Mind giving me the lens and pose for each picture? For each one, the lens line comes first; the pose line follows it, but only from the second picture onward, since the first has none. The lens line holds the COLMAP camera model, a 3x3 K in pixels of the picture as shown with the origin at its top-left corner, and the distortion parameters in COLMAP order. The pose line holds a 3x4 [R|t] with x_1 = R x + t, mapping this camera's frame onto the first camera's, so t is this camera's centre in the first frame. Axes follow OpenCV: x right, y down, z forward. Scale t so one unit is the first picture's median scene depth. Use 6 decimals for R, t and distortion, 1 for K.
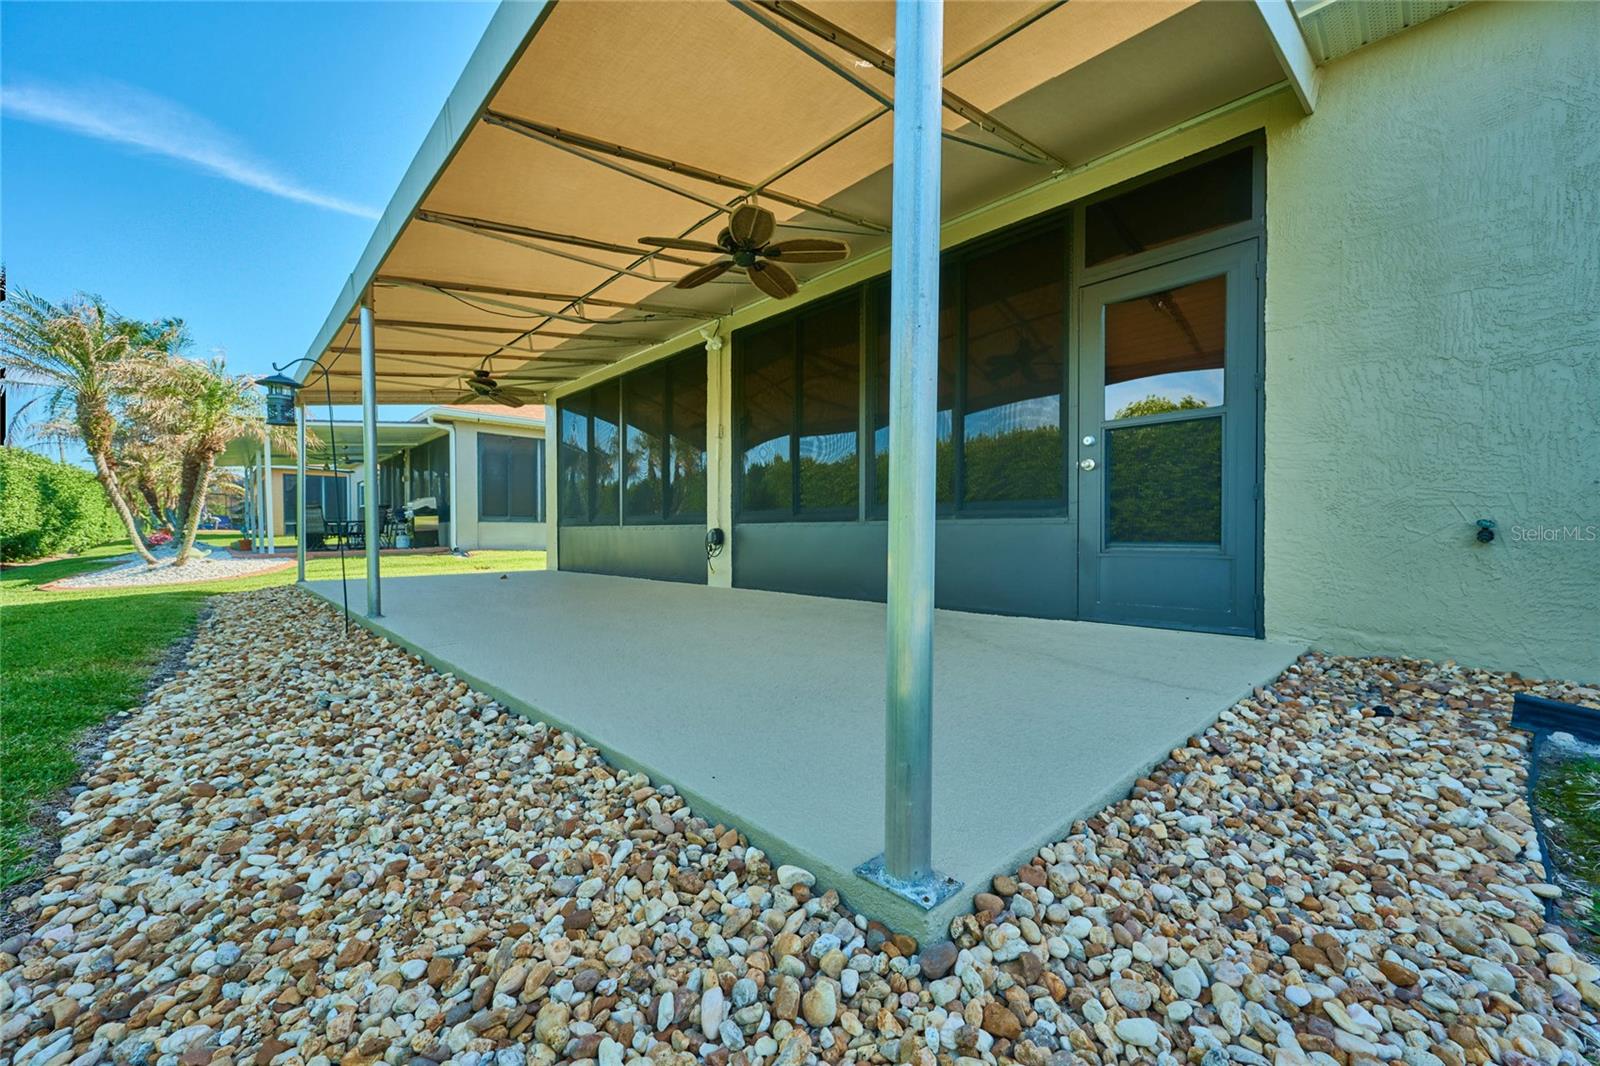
lens RADIAL K [[641.1, 0, 800.0], [0, 641.1, 533.0], [0, 0, 1]] dist [0.001764, -0.000426]
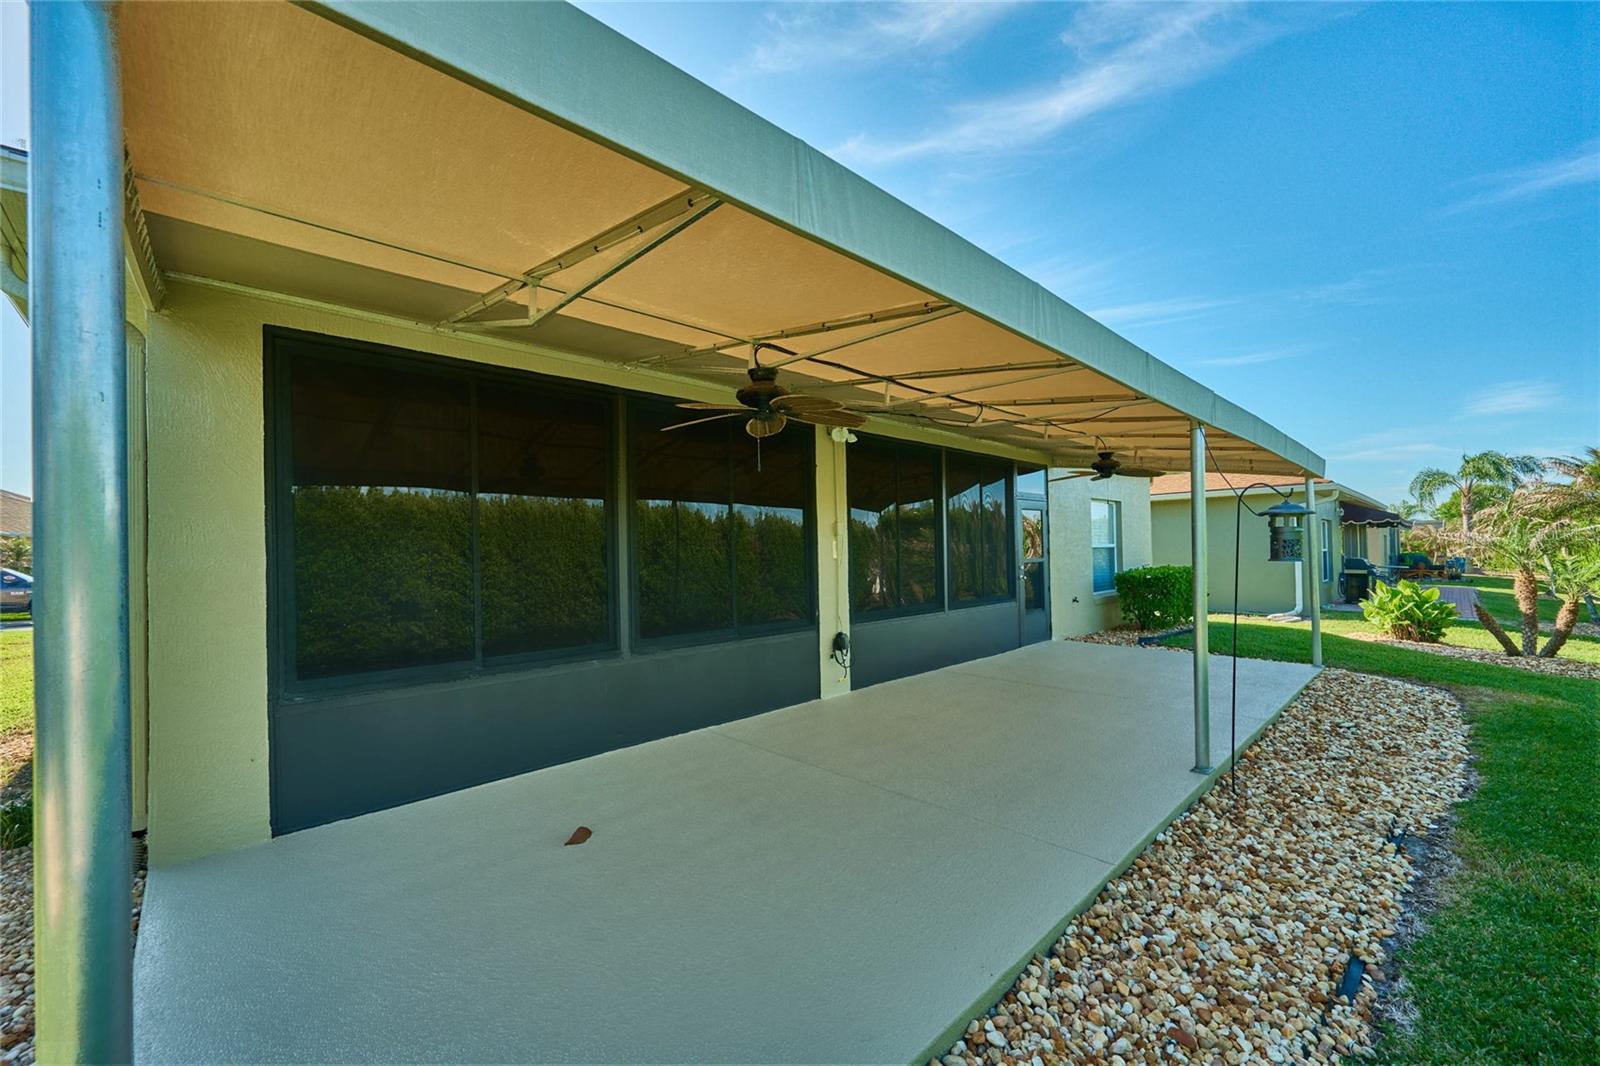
lens RADIAL K [[626.5, 0, 799.6], [0, 626.5, 539.8], [0, 0, 1]] dist [0.000170, 0.000476]
pose [[-0.012106, 0.021065, 0.999705, -1.665550], [0.025701, 0.999454, -0.020748, -0.200282], [-0.999596, 0.025442, -0.012640, 1.685321]]
